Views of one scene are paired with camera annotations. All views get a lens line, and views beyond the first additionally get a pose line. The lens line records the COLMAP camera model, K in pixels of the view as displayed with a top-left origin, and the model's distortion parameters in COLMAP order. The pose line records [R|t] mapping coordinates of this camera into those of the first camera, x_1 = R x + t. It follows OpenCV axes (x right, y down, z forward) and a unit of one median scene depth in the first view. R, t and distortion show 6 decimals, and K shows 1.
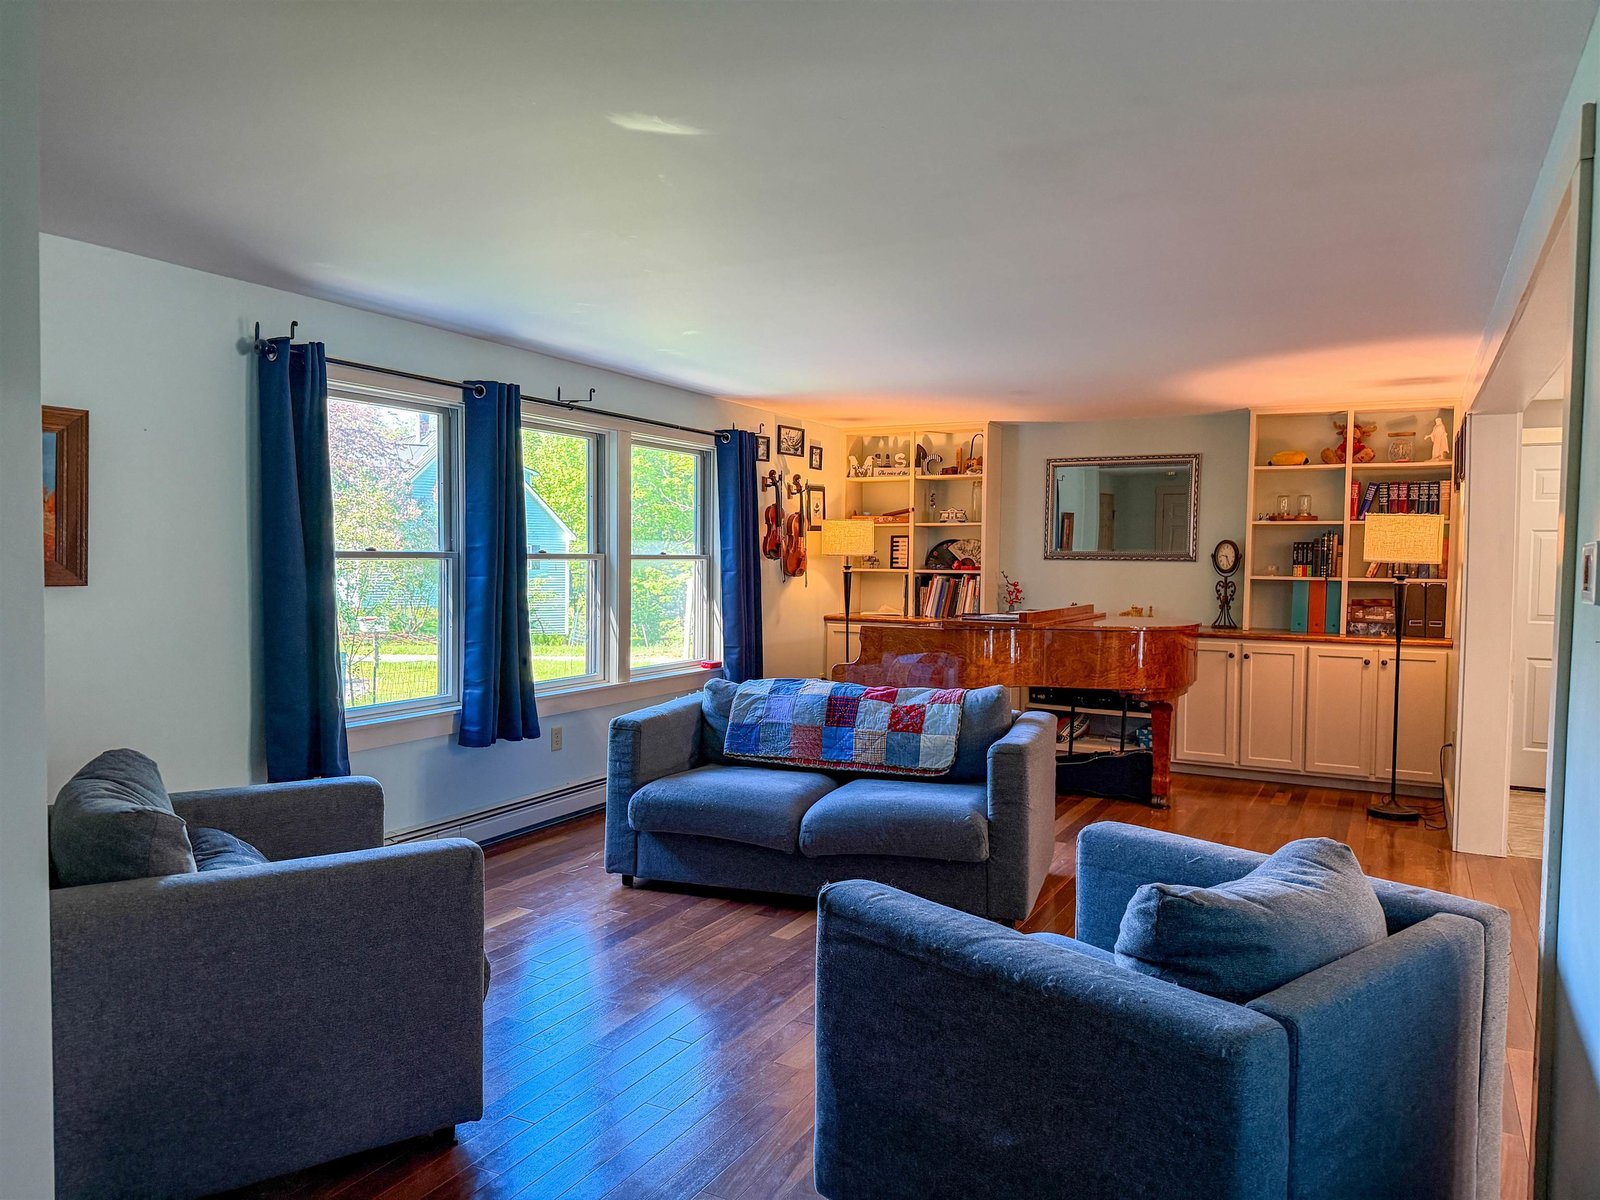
lens RADIAL K [[1117.0, 0, 791.6], [0, 1117.0, 605.1], [0, 0, 1]] dist [0.096011, -0.137937]
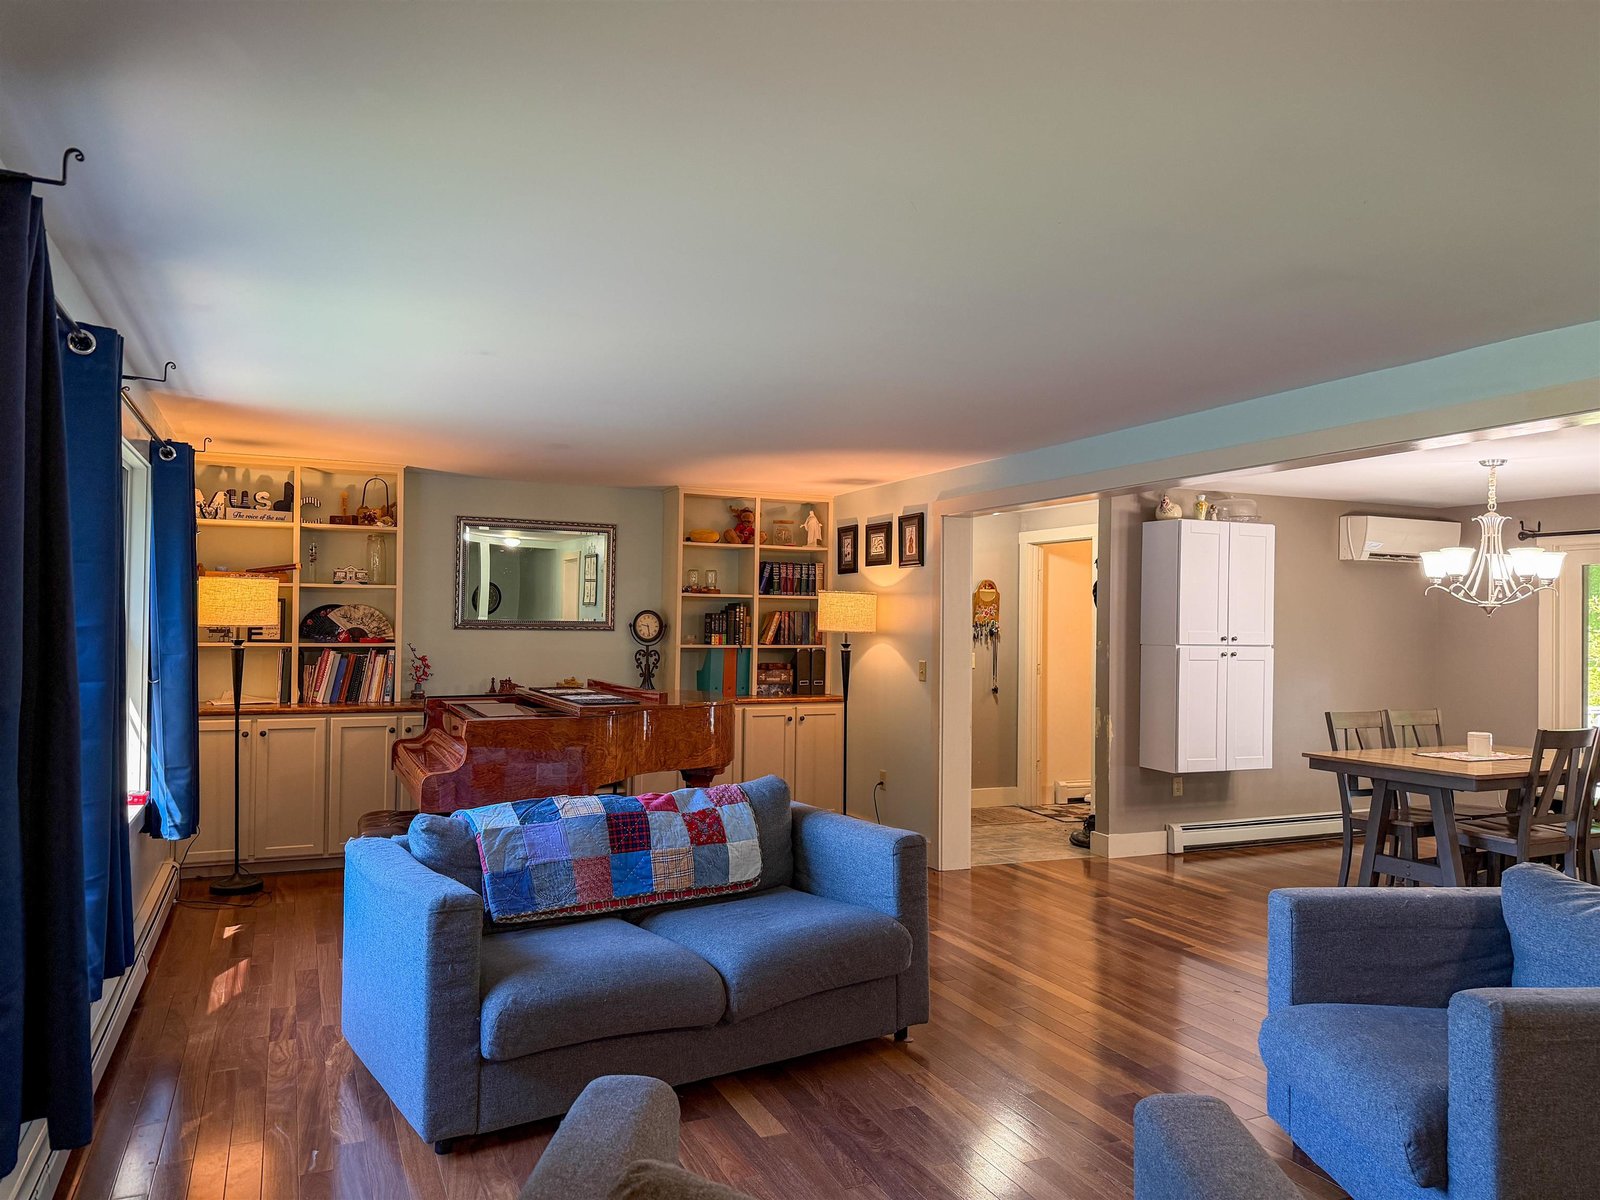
lens RADIAL K [[1117.0, 0, 791.6], [0, 1117.0, 605.1], [0, 0, 1]] dist [0.096011, -0.137937]
pose [[0.595383, 0.008762, 0.803394, -0.368890], [0.030468, 0.998975, -0.033474, -0.024736], [-0.802864, 0.044408, 0.594506, 0.298195]]
